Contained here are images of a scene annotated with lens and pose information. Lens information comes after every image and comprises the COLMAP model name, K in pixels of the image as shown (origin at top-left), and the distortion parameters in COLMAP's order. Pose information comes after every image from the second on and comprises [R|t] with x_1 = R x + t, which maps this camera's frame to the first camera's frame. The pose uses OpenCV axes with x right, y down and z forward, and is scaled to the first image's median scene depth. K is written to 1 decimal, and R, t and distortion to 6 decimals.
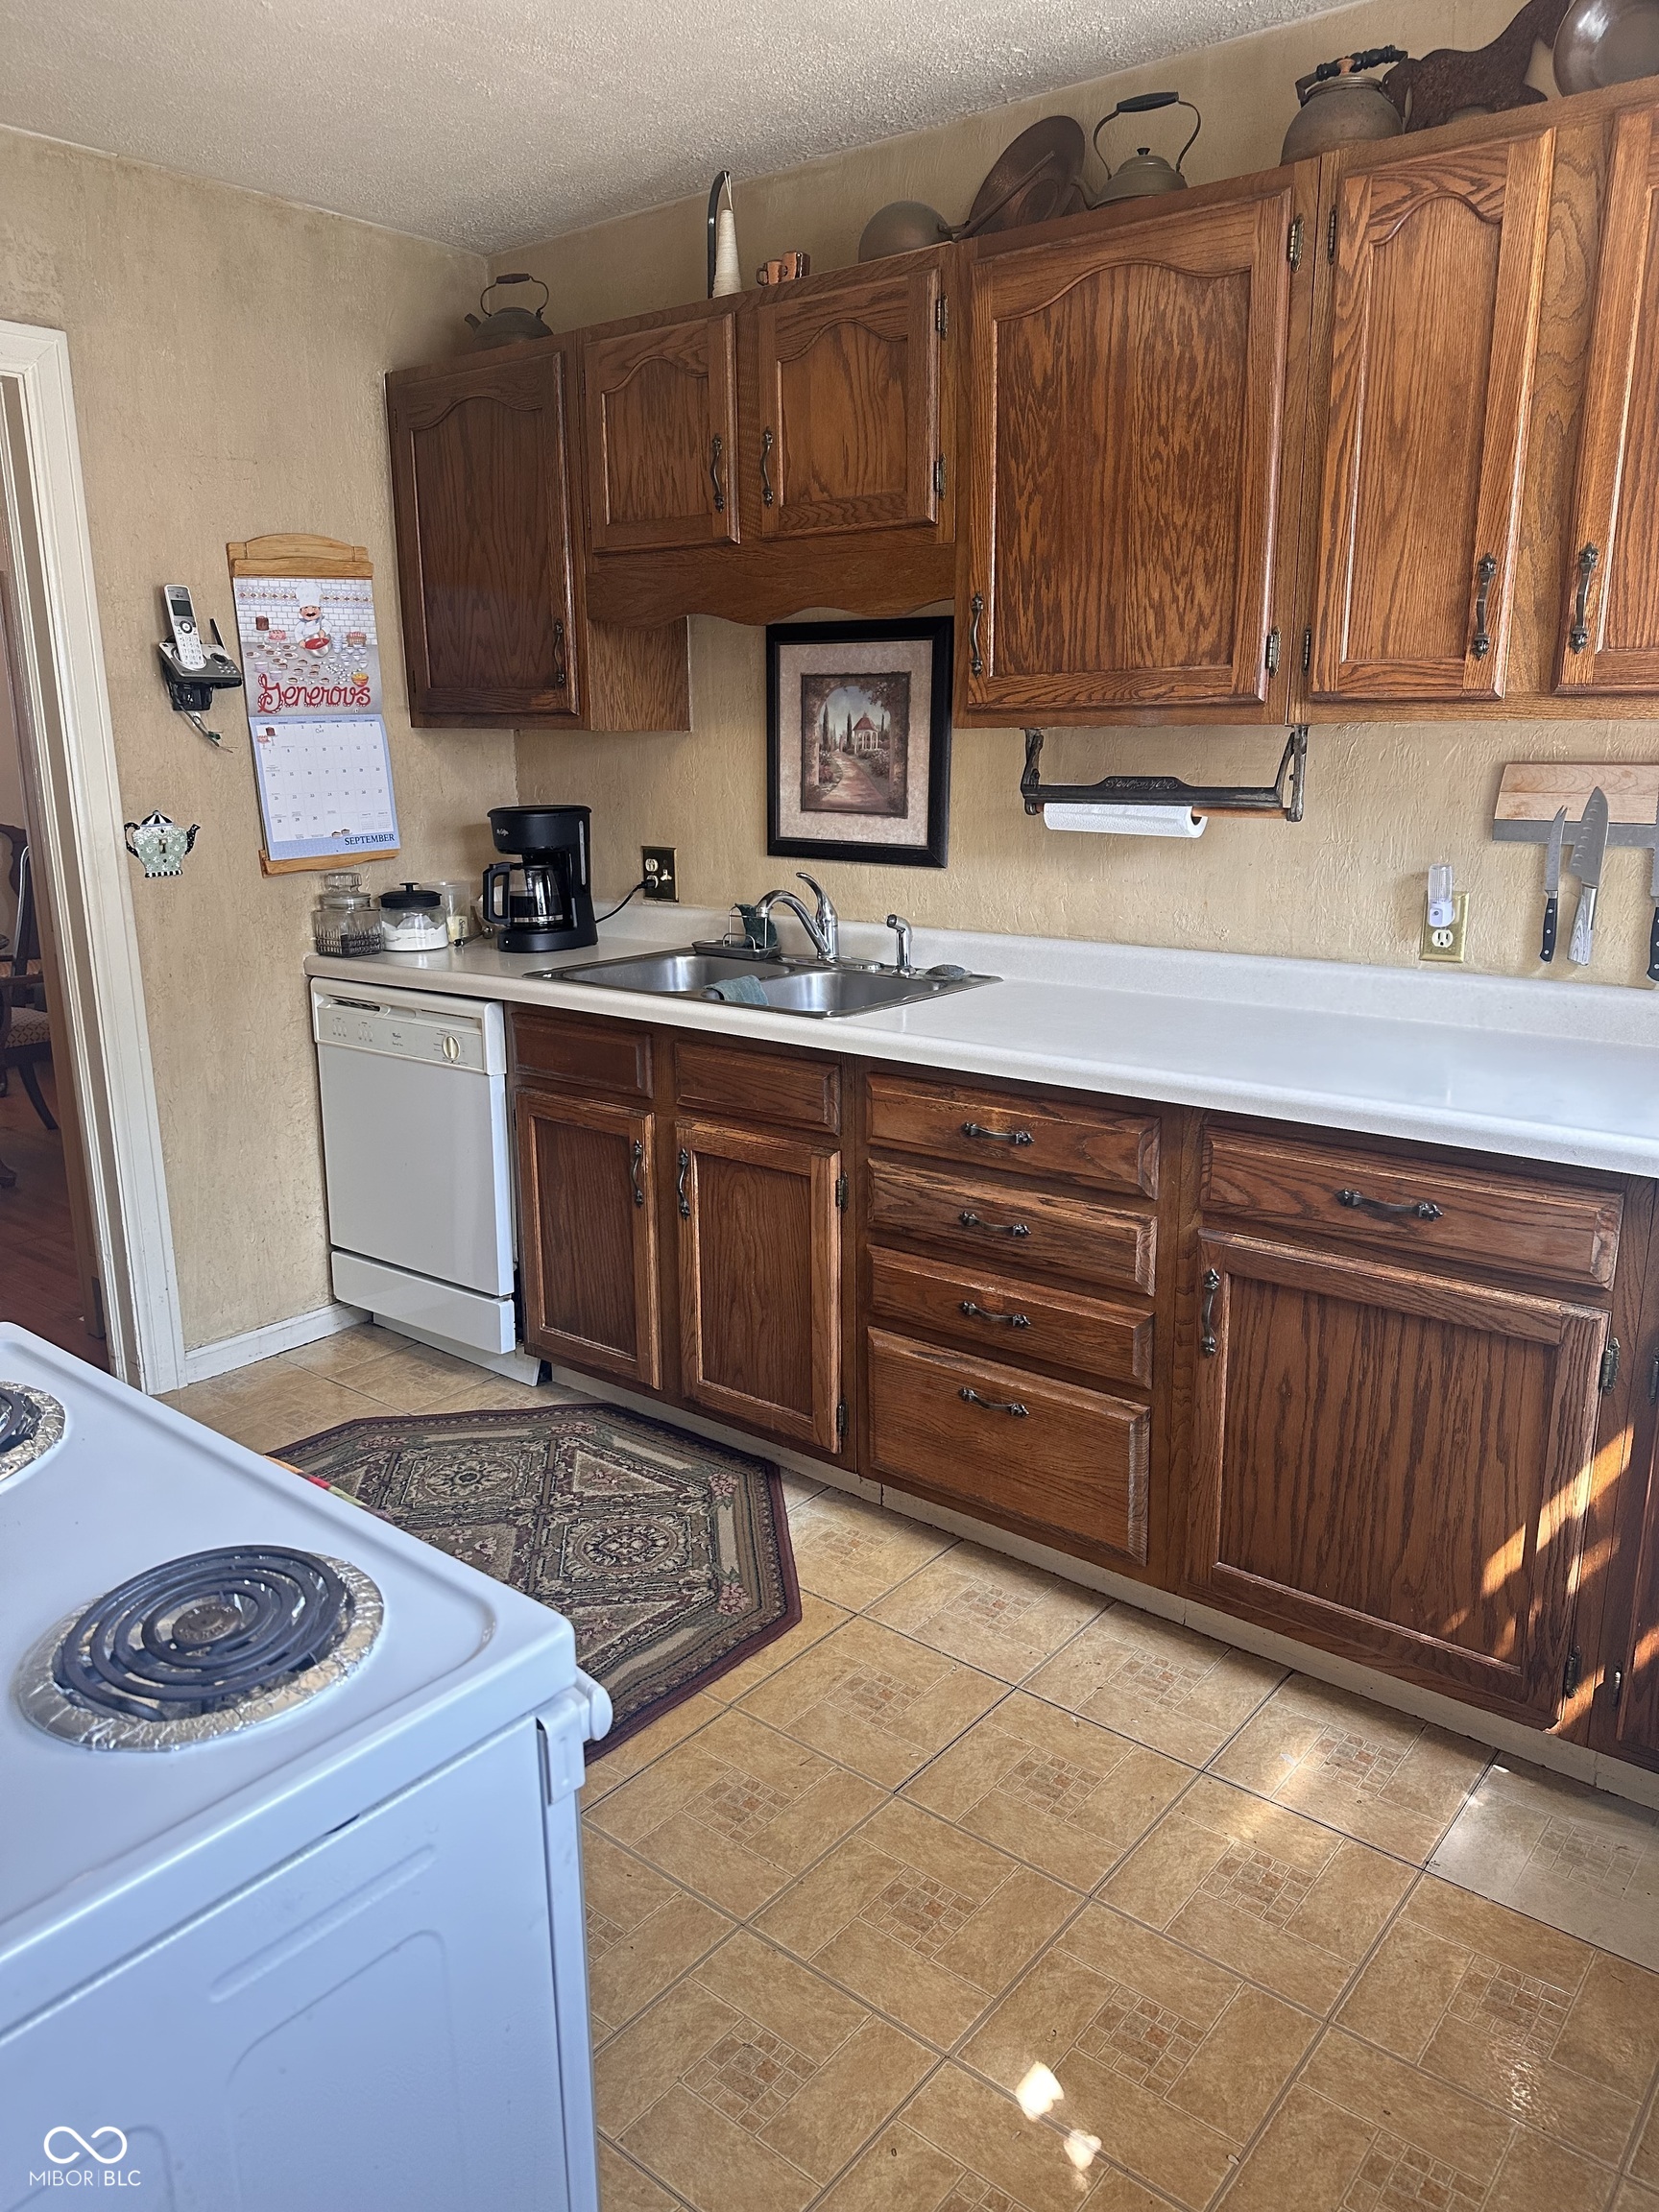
lens RADIAL K [[1554.0, 0, 829.5], [0, 1554.0, 1106.0], [0, 0, 1]] dist [0.118481, -0.156873]
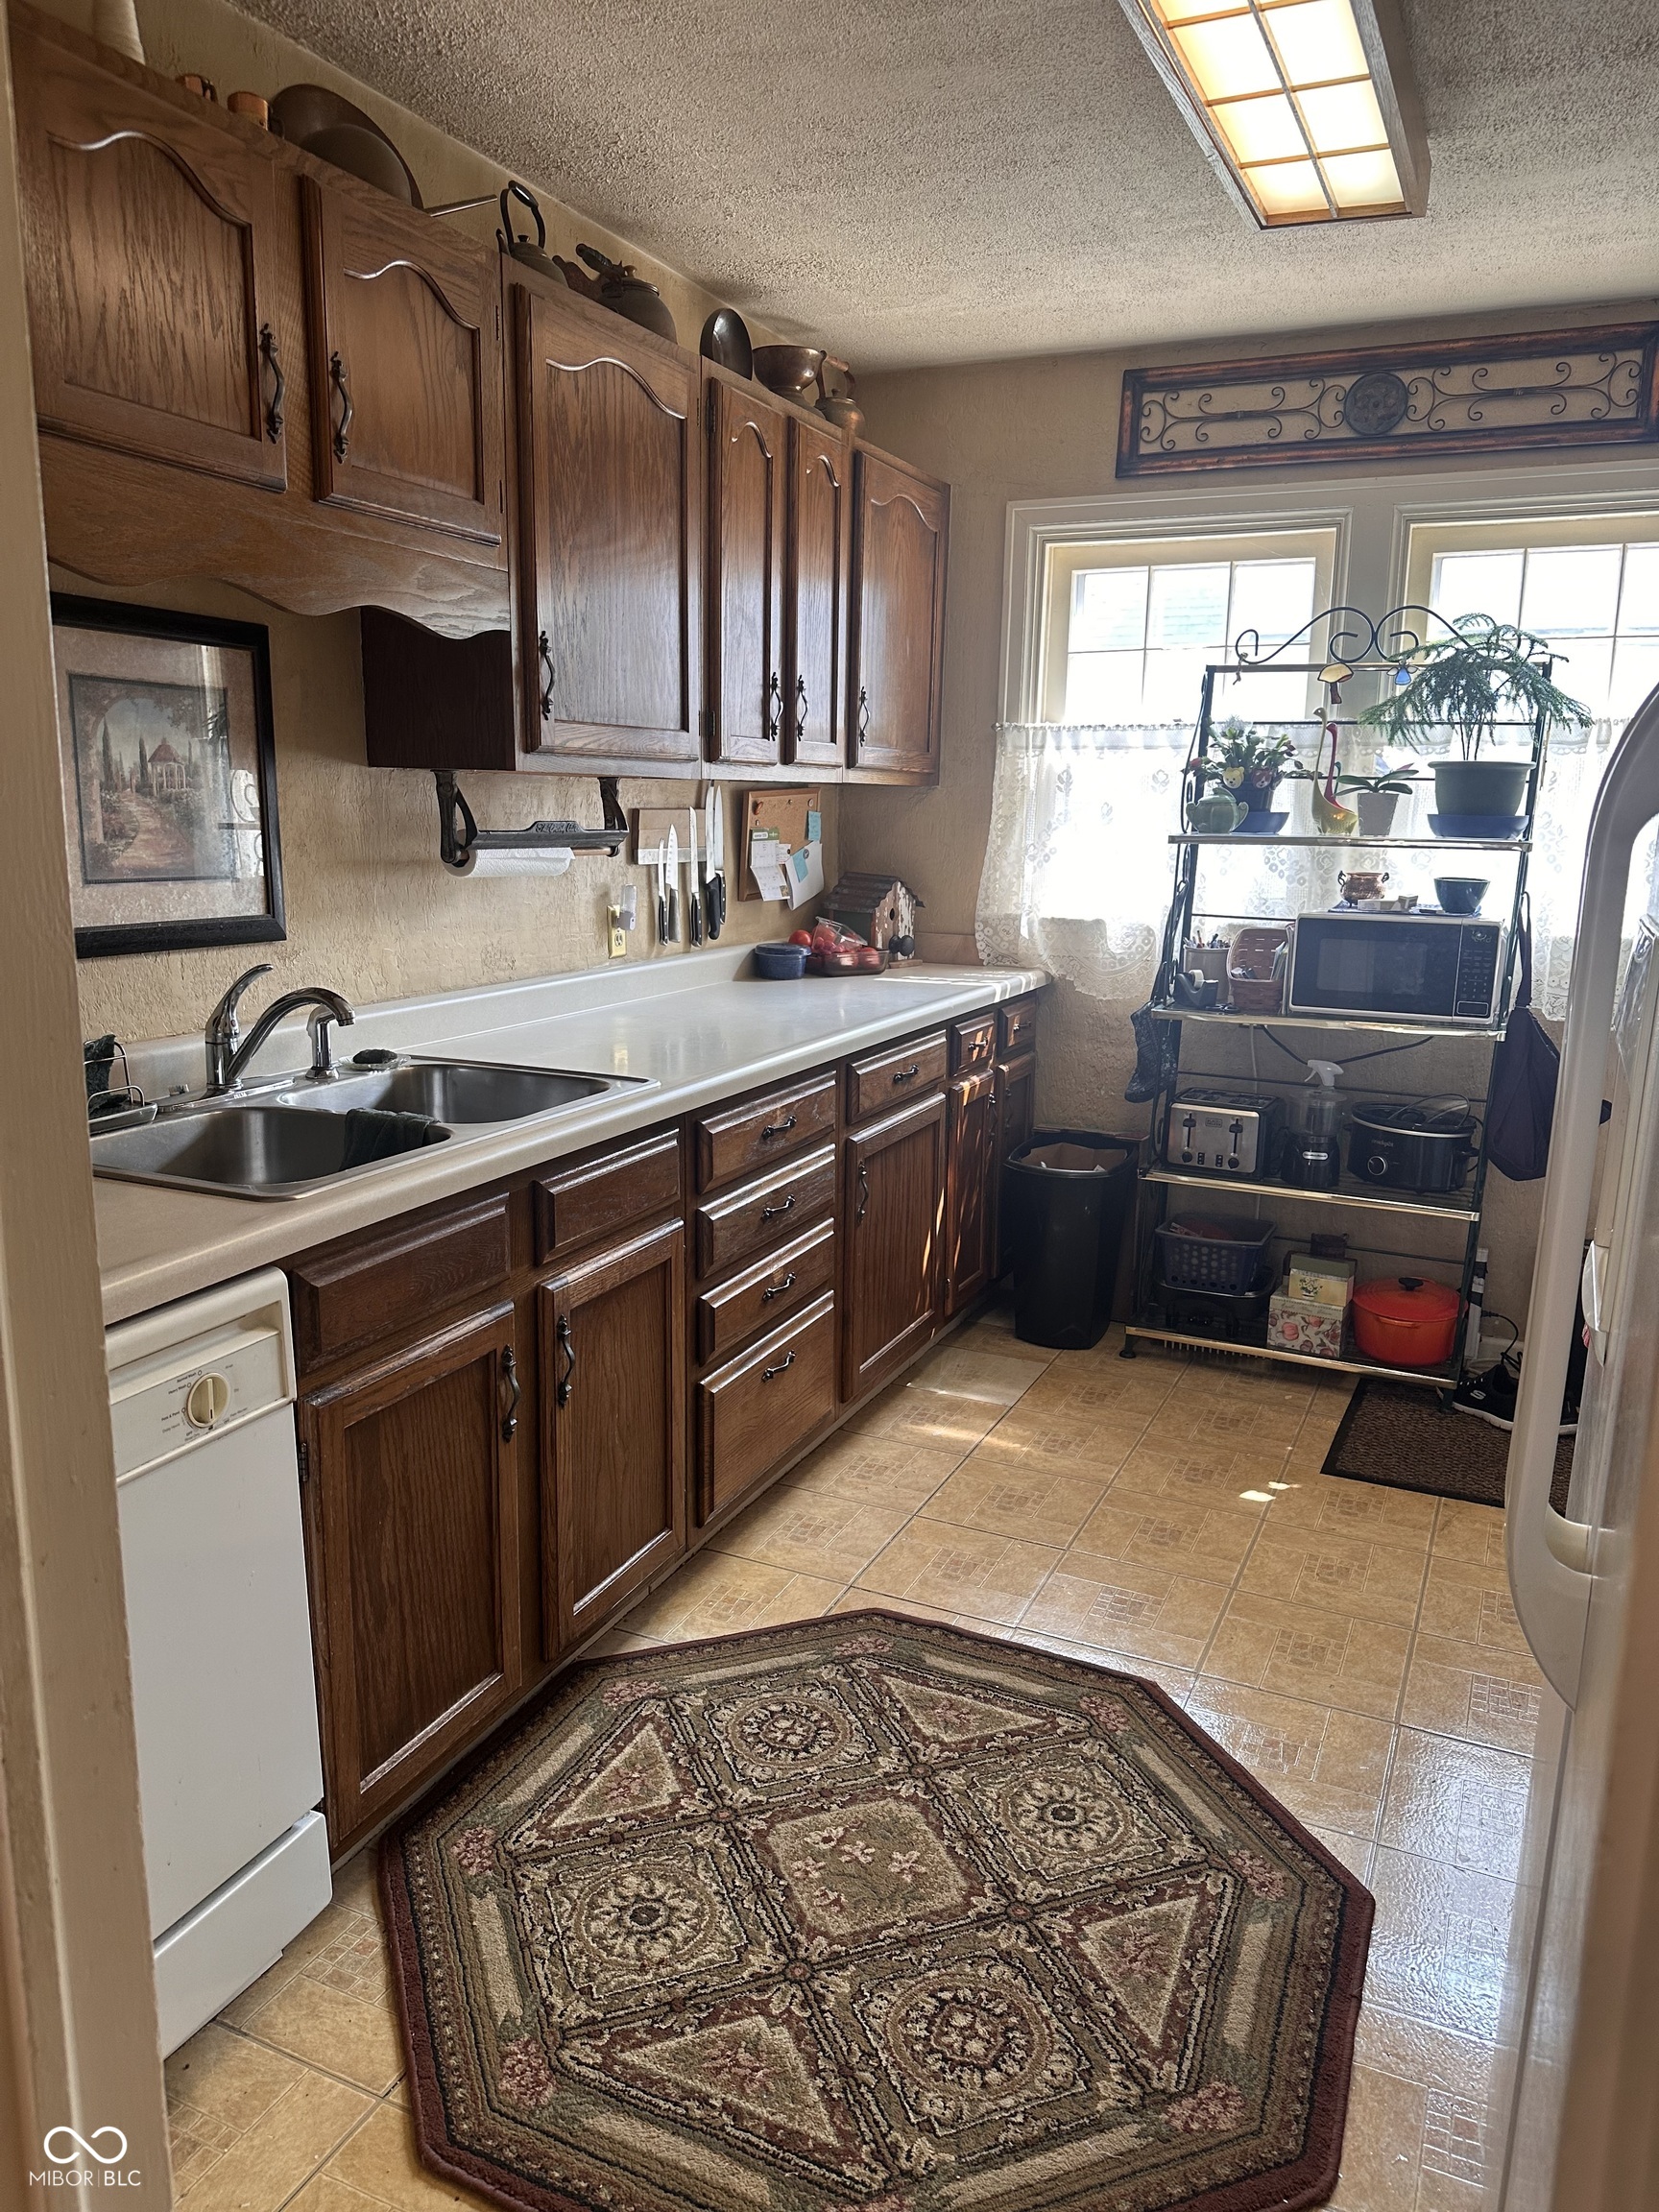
lens RADIAL K [[1539.7, 0, 829.5], [0, 1539.7, 1106.0], [0, 0, 1]] dist [0.166134, -0.322750]
pose [[-0.259910, -0.181598, 0.948403, -0.782222], [0.216747, 0.946124, 0.240561, -0.210229], [-0.940993, 0.268088, -0.206546, 0.954118]]
